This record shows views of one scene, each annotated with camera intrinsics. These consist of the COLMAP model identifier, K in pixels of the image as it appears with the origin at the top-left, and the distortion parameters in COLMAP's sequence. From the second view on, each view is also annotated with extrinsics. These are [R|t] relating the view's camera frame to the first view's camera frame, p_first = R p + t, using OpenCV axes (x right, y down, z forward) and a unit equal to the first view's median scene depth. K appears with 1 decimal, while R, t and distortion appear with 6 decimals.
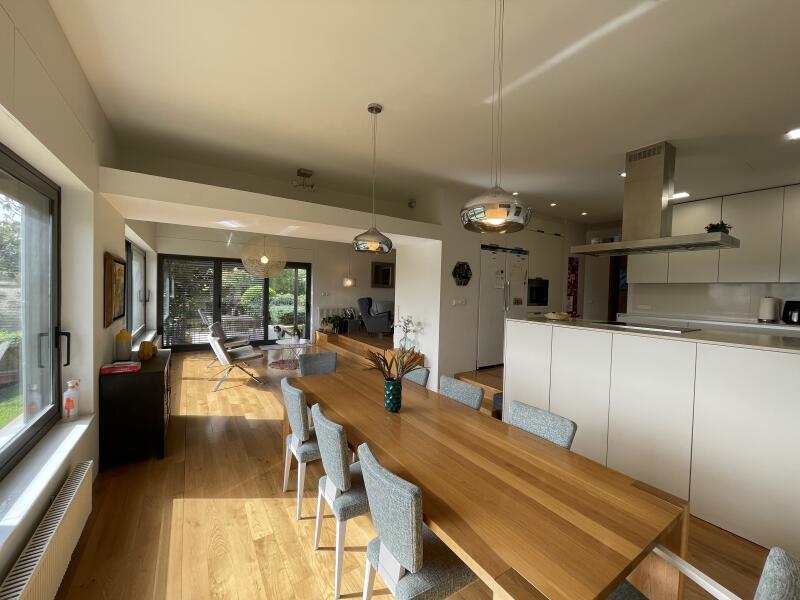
lens RADIAL K [[322.5, 0, 399.0], [0, 322.5, 300.3], [0, 0, 1]] dist [-0.006338, 0.001658]
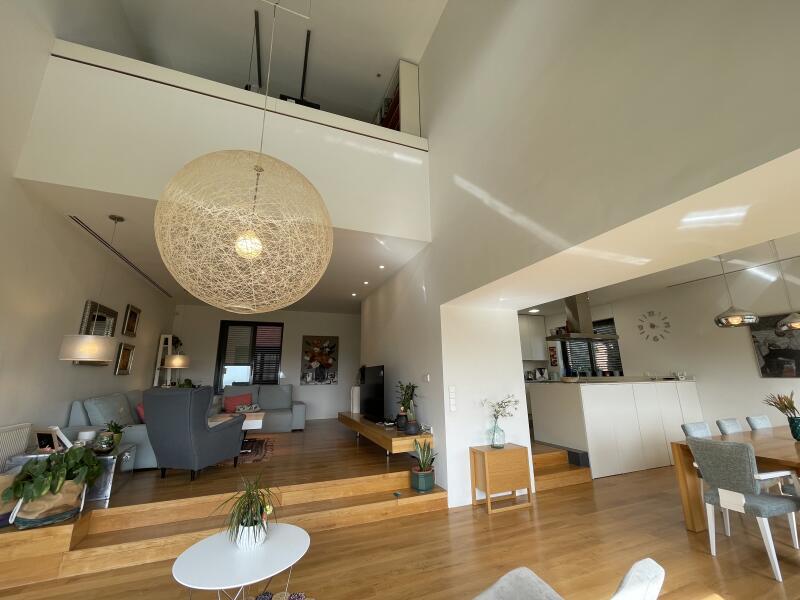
lens RADIAL K [[322.5, 0, 398.5], [0, 322.5, 299.2], [0, 0, 1]] dist [-0.006338, 0.001658]
pose [[0.201958, 0.200891, 0.958570, -0.831085], [0.050051, 0.975342, -0.214951, -0.024609], [-0.978114, 0.091388, 0.186923, 1.081467]]
